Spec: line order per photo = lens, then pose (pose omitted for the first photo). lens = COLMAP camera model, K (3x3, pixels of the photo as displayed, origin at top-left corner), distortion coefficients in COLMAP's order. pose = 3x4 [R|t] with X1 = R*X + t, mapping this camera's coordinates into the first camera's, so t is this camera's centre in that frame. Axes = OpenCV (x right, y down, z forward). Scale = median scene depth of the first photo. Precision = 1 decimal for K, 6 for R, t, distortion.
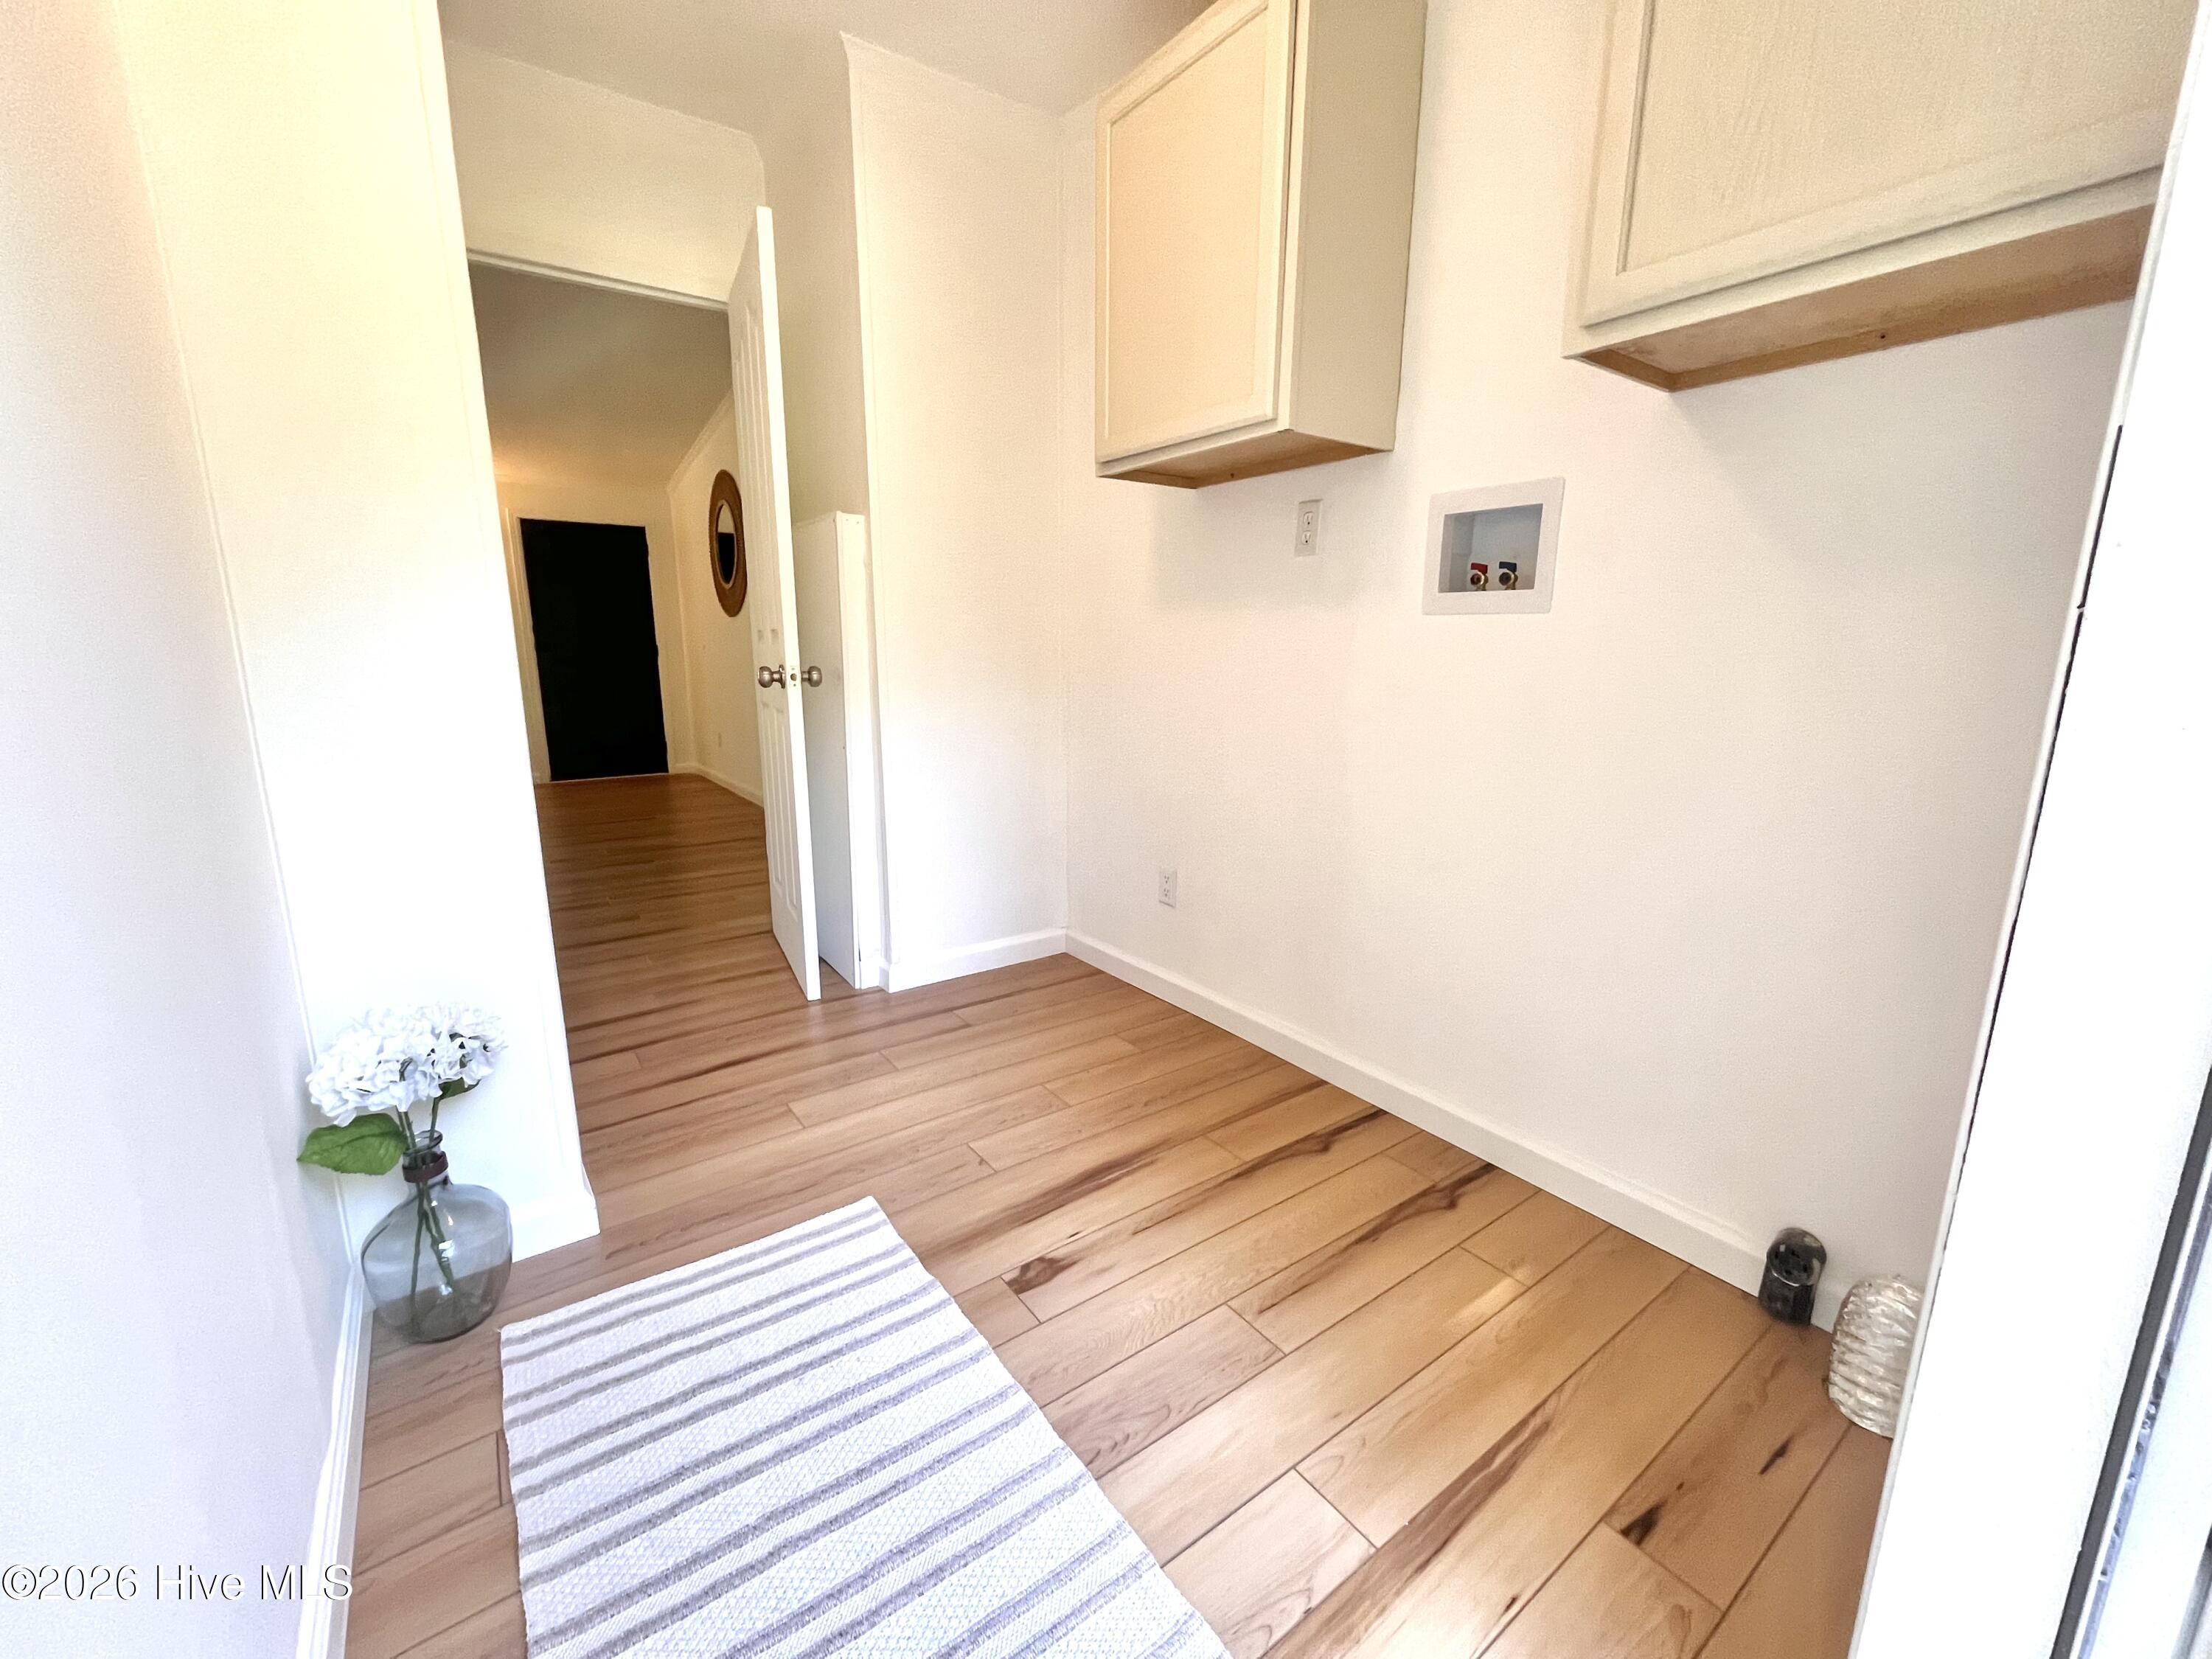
lens RADIAL K [[893.9, 0, 1106.0], [0, 893.9, 829.5], [0, 0, 1]] dist [0.000184, -0.000052]
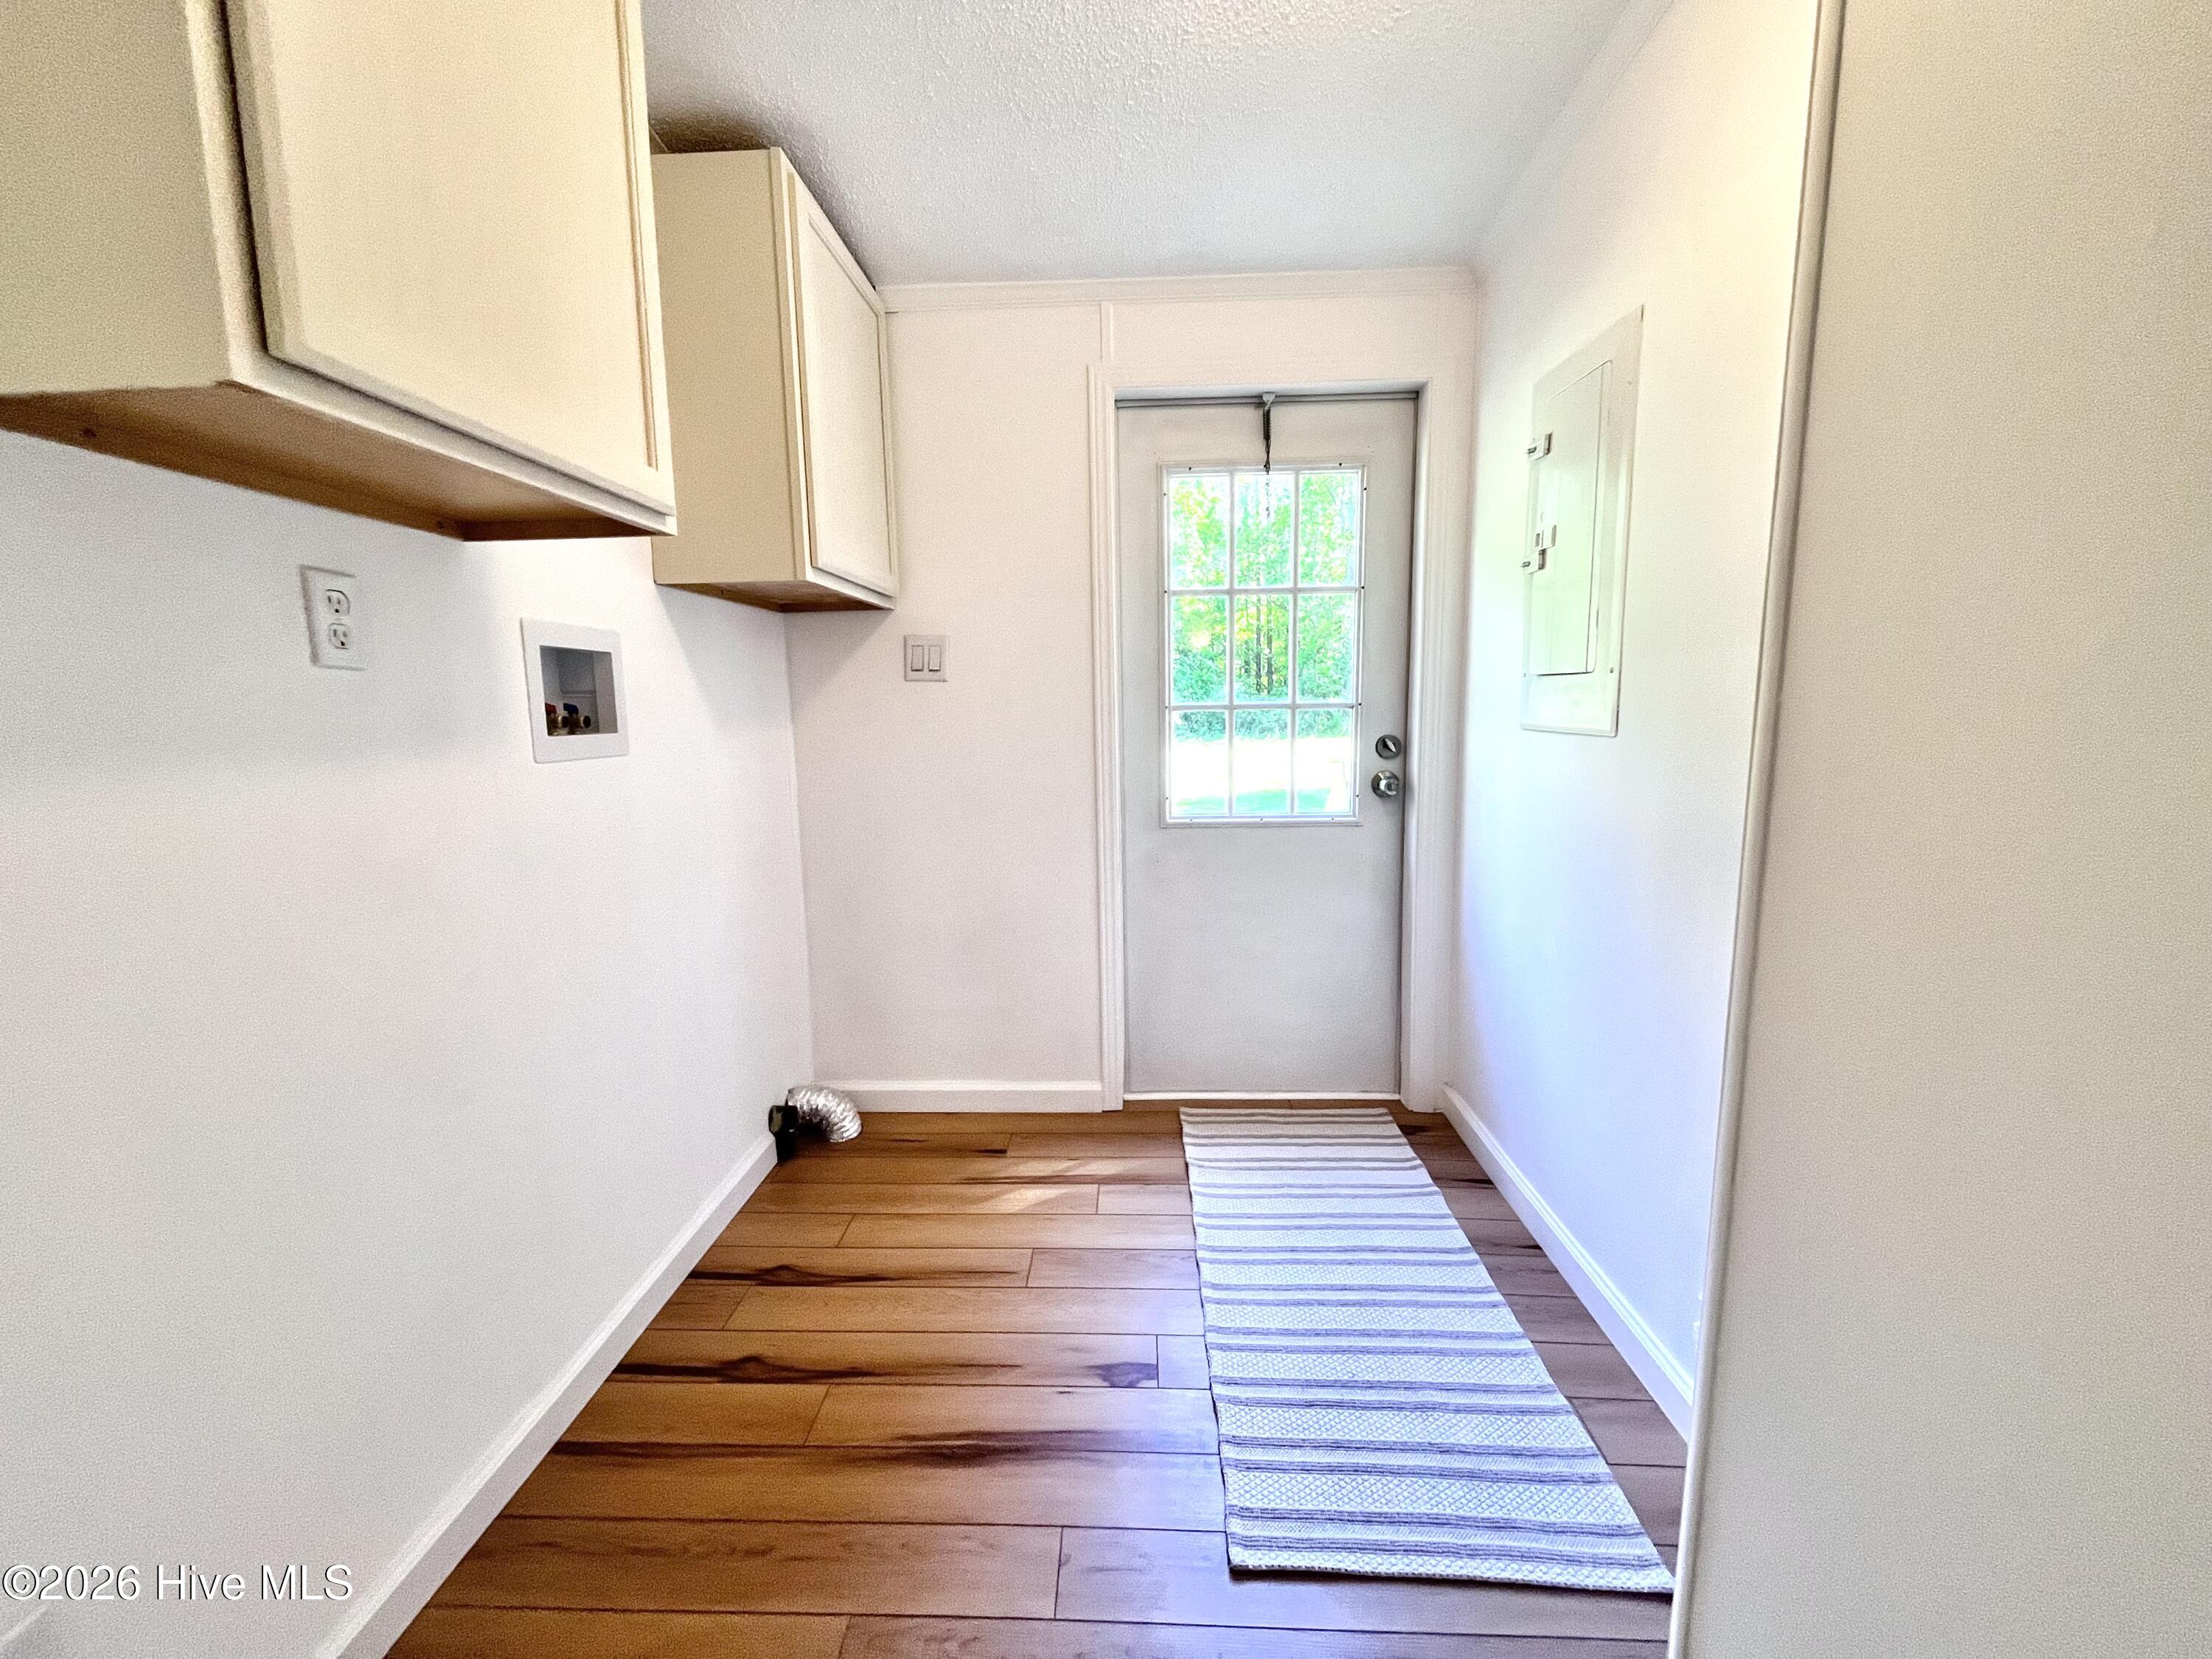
lens RADIAL K [[893.9, 0, 1106.0], [0, 893.9, 829.5], [0, 0, 1]] dist [0.000184, -0.000052]
pose [[-0.792432, -0.077481, 0.605019, -0.558017], [0.133359, 0.945894, 0.295804, -0.368416], [-0.595203, 0.315089, -0.739224, 1.367234]]
